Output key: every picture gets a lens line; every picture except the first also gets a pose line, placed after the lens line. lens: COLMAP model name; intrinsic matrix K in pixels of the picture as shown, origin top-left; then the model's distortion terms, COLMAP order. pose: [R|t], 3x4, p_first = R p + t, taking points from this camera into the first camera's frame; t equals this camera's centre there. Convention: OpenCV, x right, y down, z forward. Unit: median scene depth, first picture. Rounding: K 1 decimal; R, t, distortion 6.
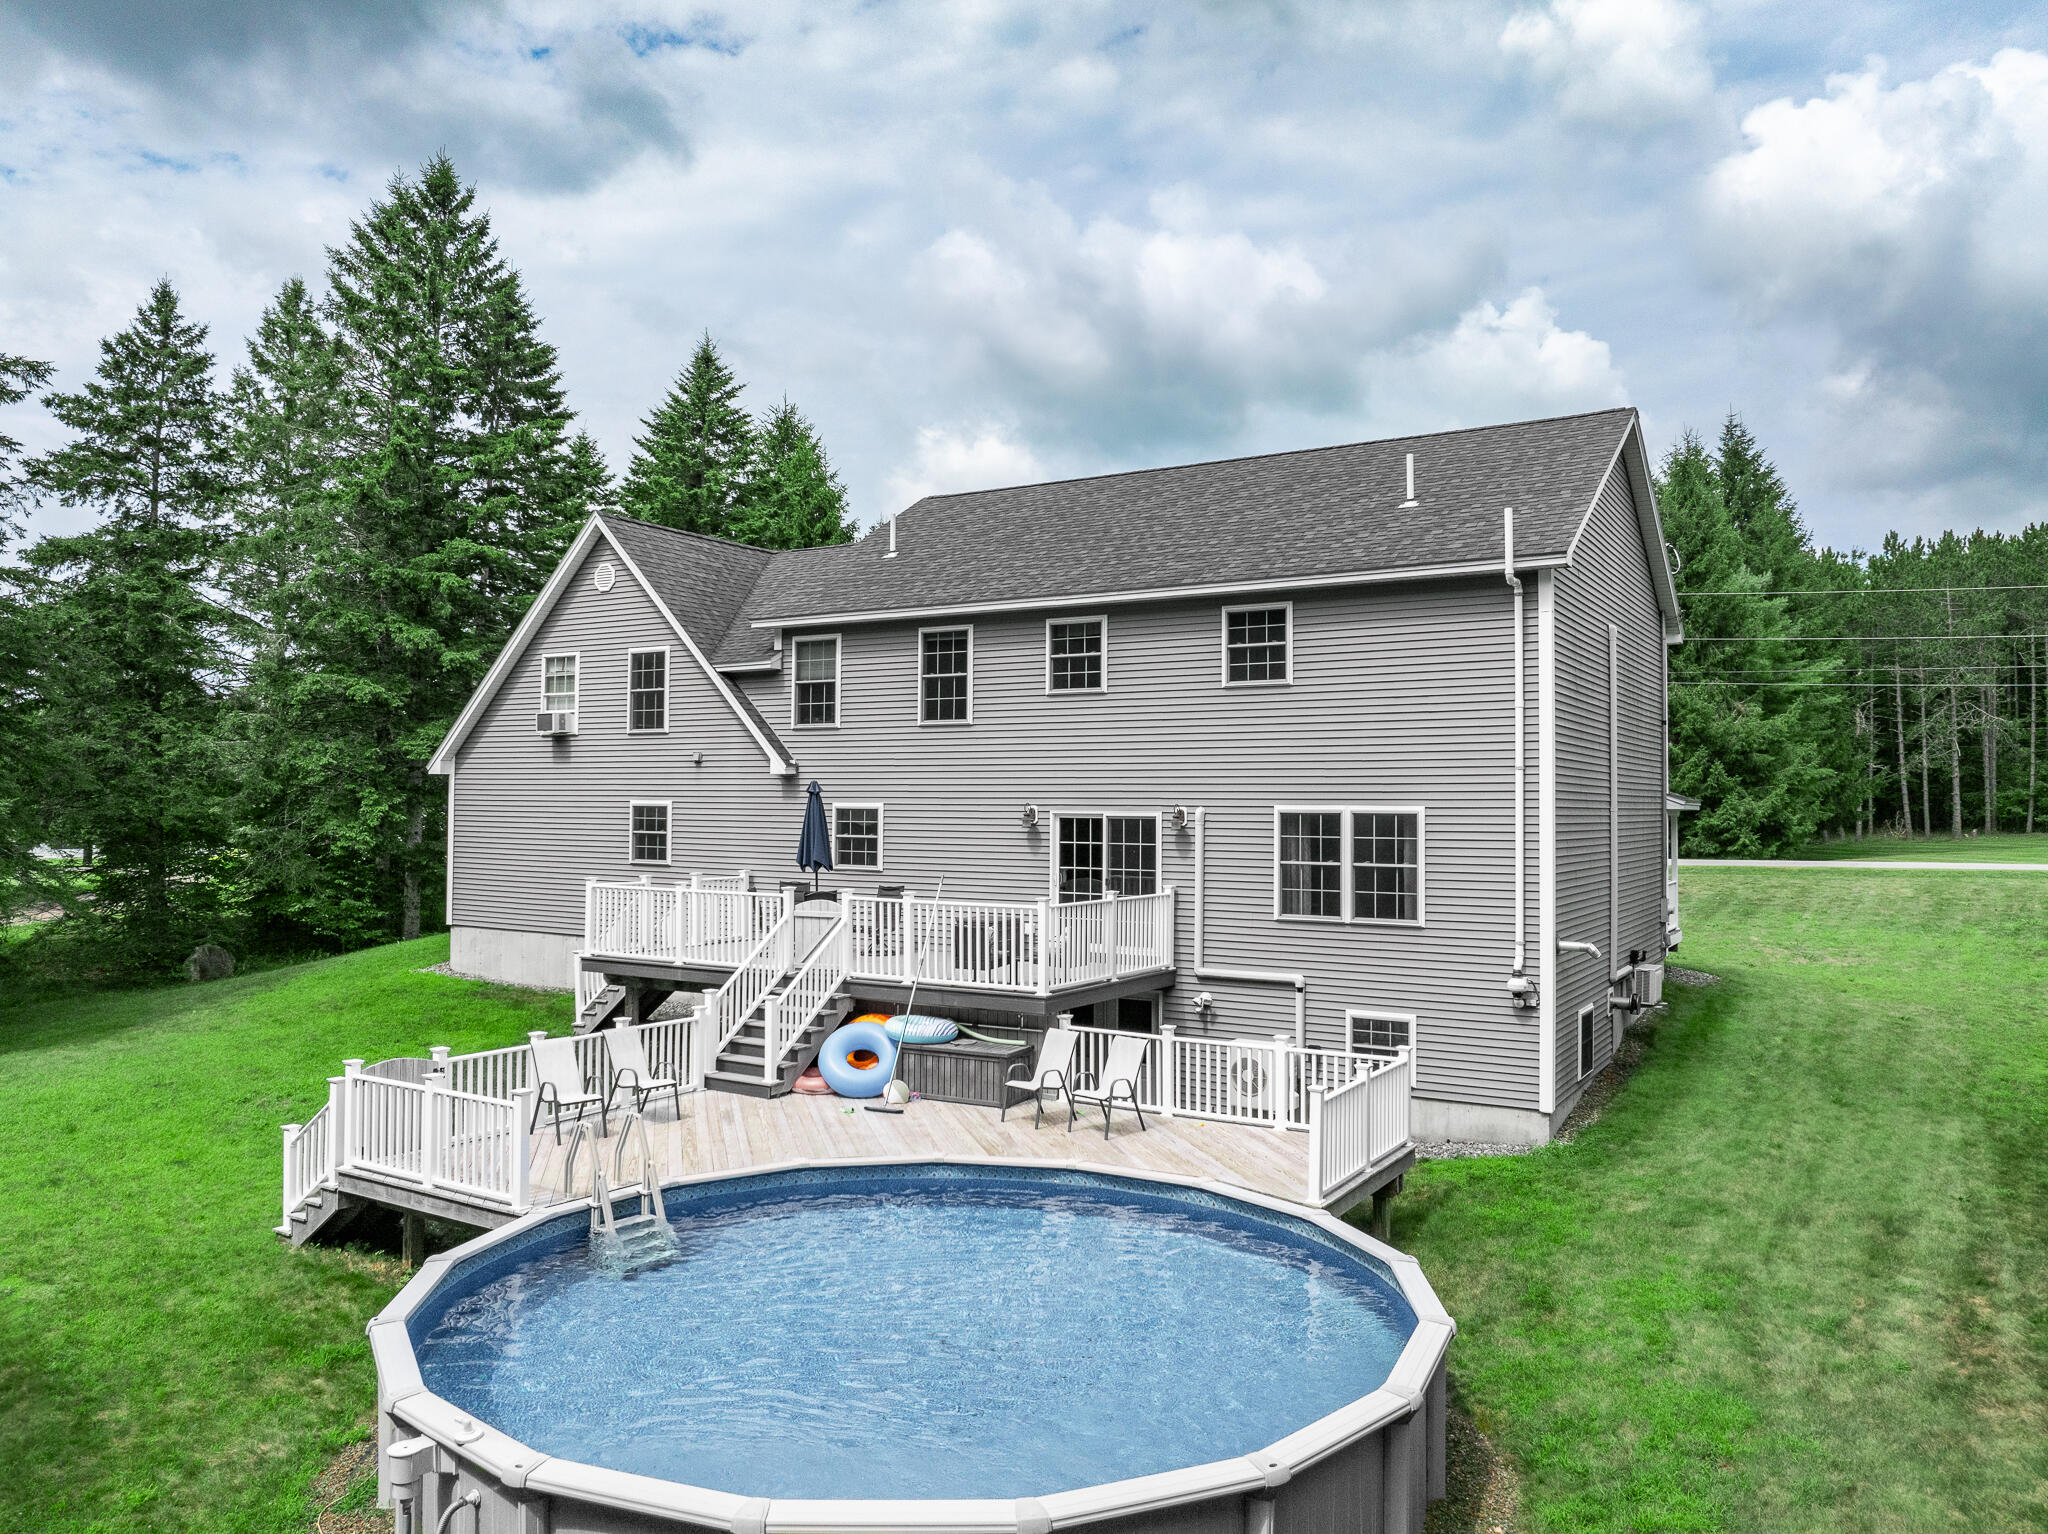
lens RADIAL K [[1476.1, 0, 1024.0], [0, 1476.1, 767.0], [0, 0, 1]] dist [-0.025399, -0.002999]
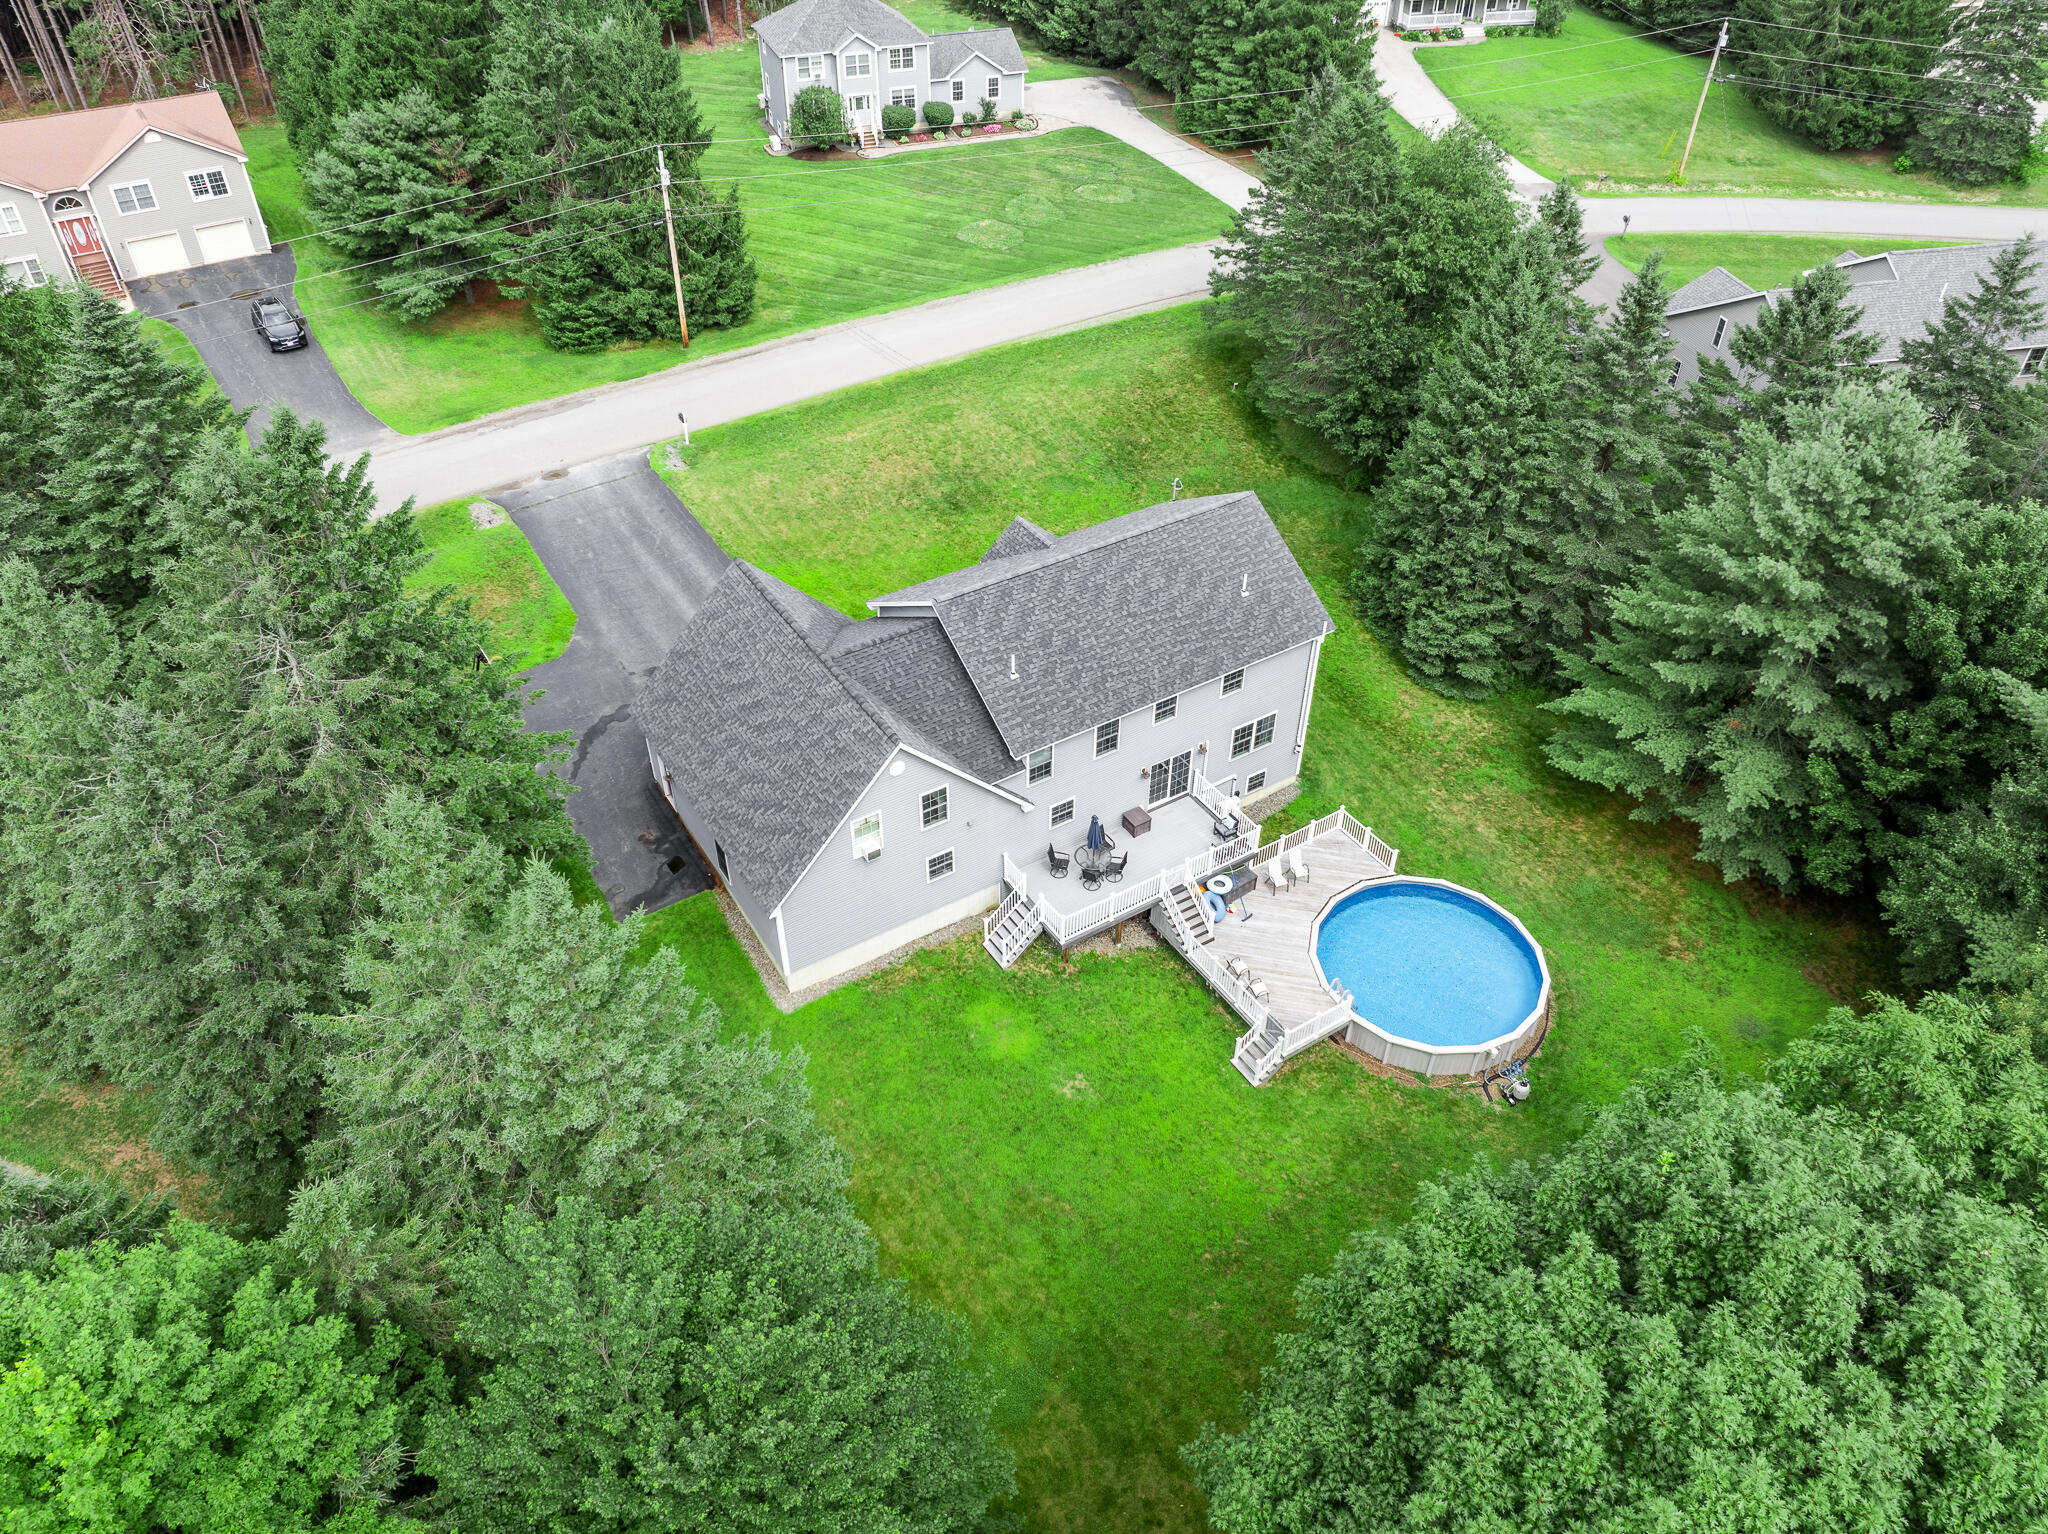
lens RADIAL K [[1476.1, 0, 1024.0], [0, 1476.1, 767.0], [0, 0, 1]] dist [-0.025399, -0.002999]
pose [[0.441483, -0.587522, 0.678167, -1.576488], [-0.016398, 0.750402, 0.660778, -1.437195], [-0.897120, -0.302843, 0.321655, 0.418666]]
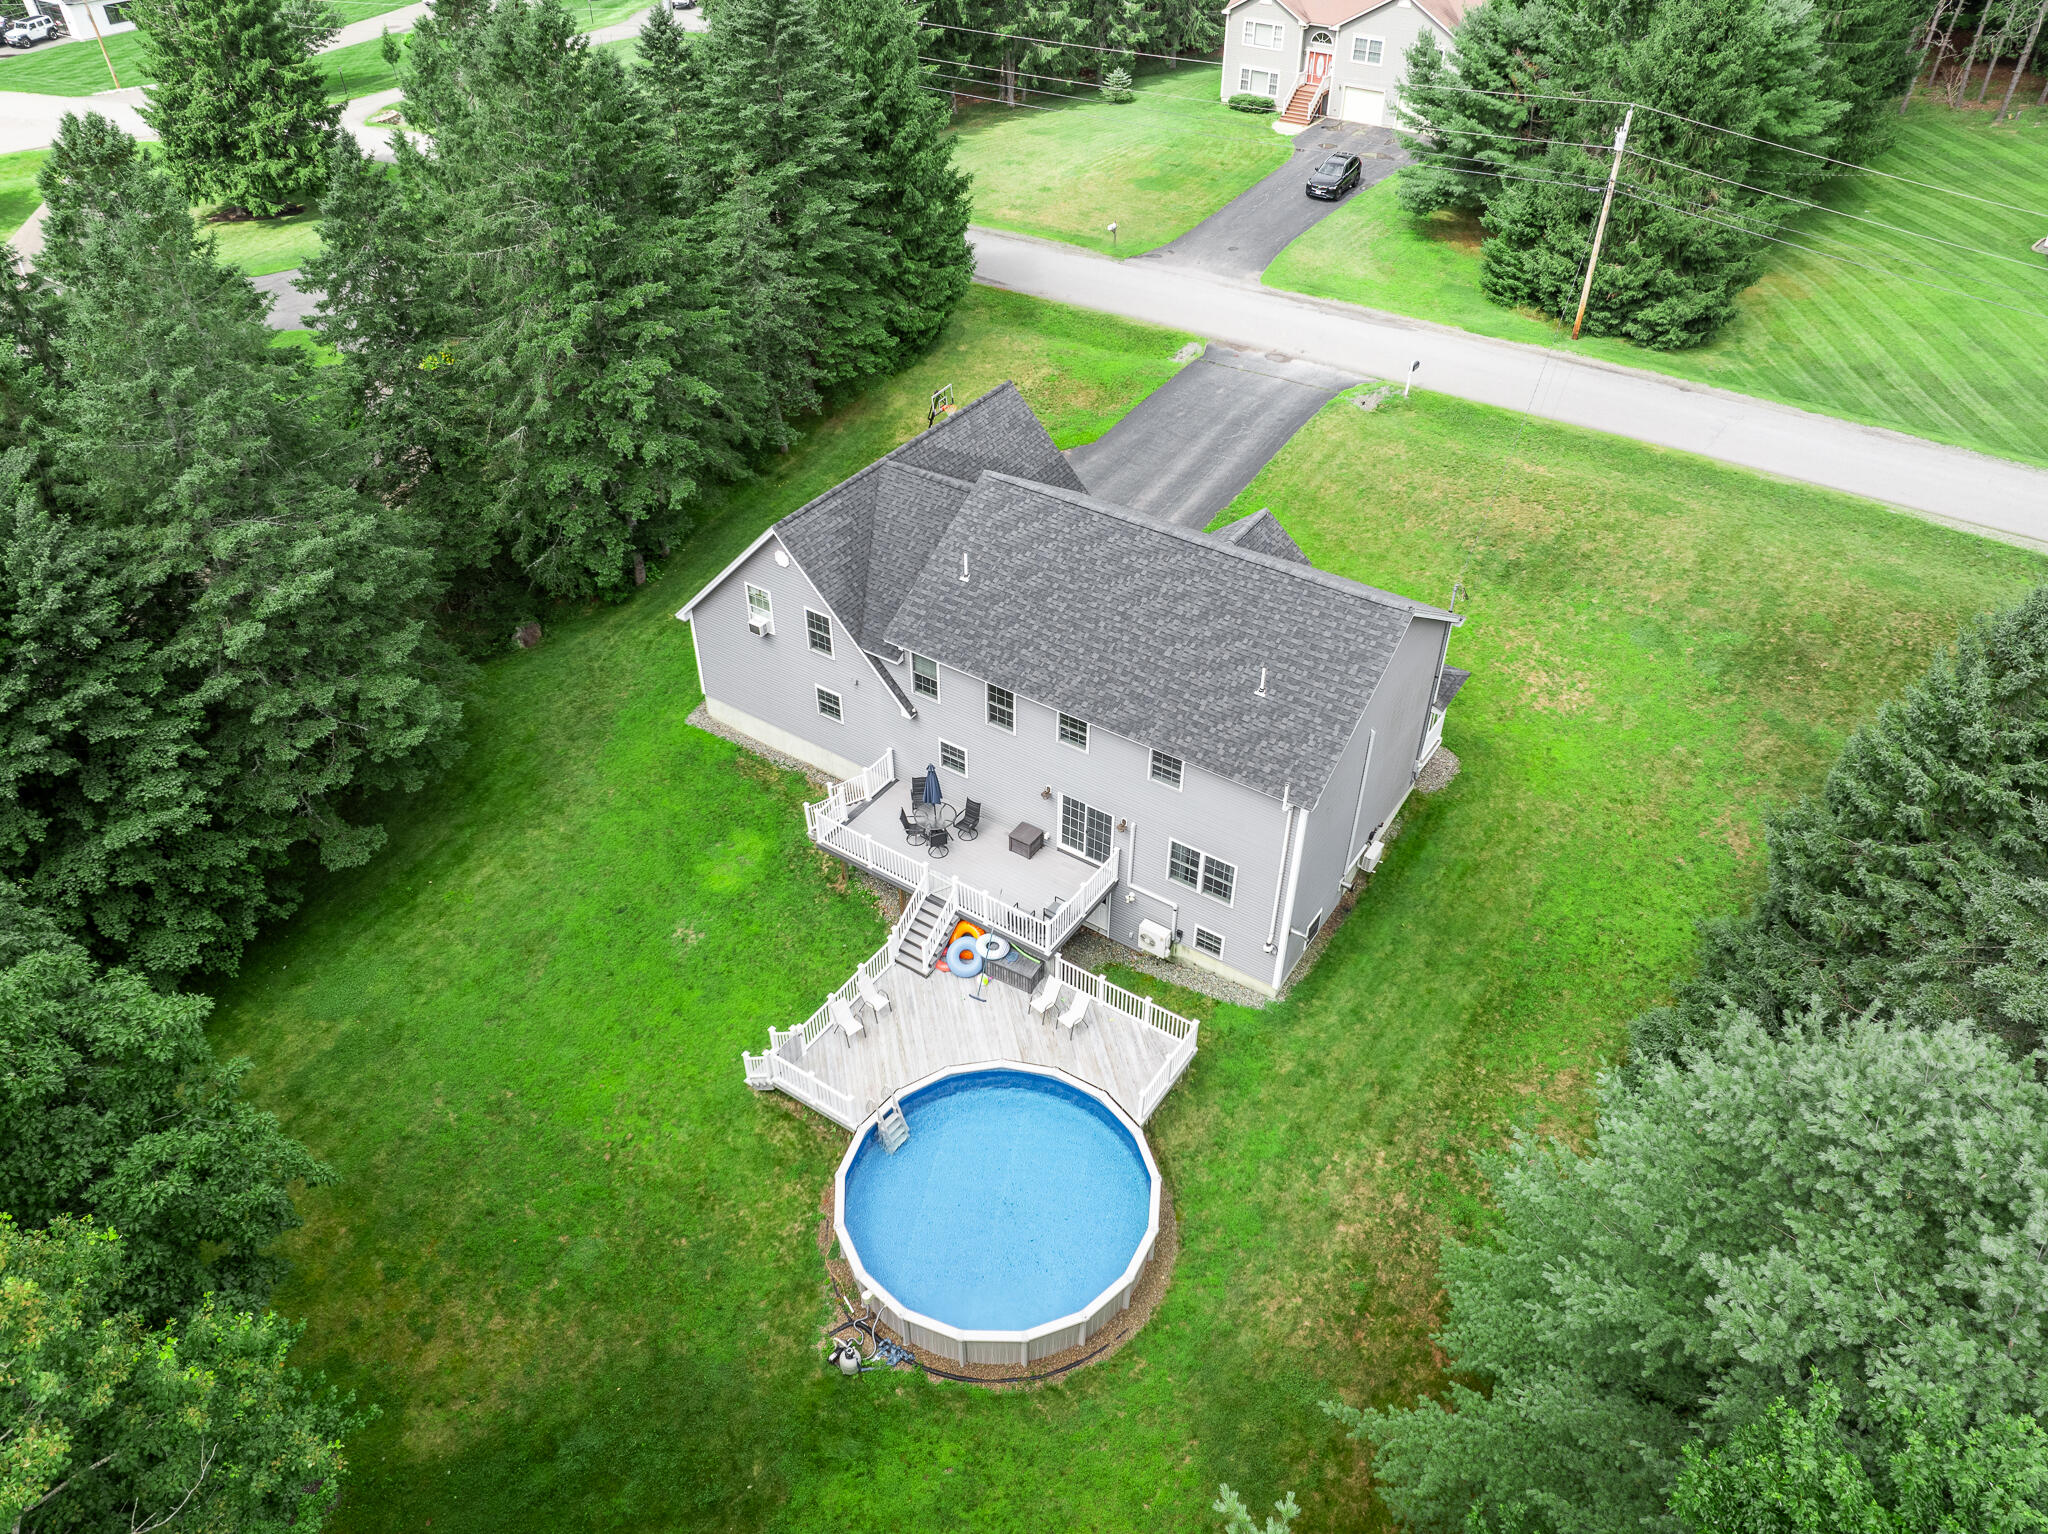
lens RADIAL K [[1476.1, 0, 1024.0], [0, 1476.1, 767.0], [0, 0, 1]] dist [-0.025399, -0.002999]
pose [[0.999107, 0.020329, -0.037030, 0.041643], [0.008314, 0.764824, 0.644186, -1.151687], [0.041417, -0.643919, 0.763972, -0.393267]]
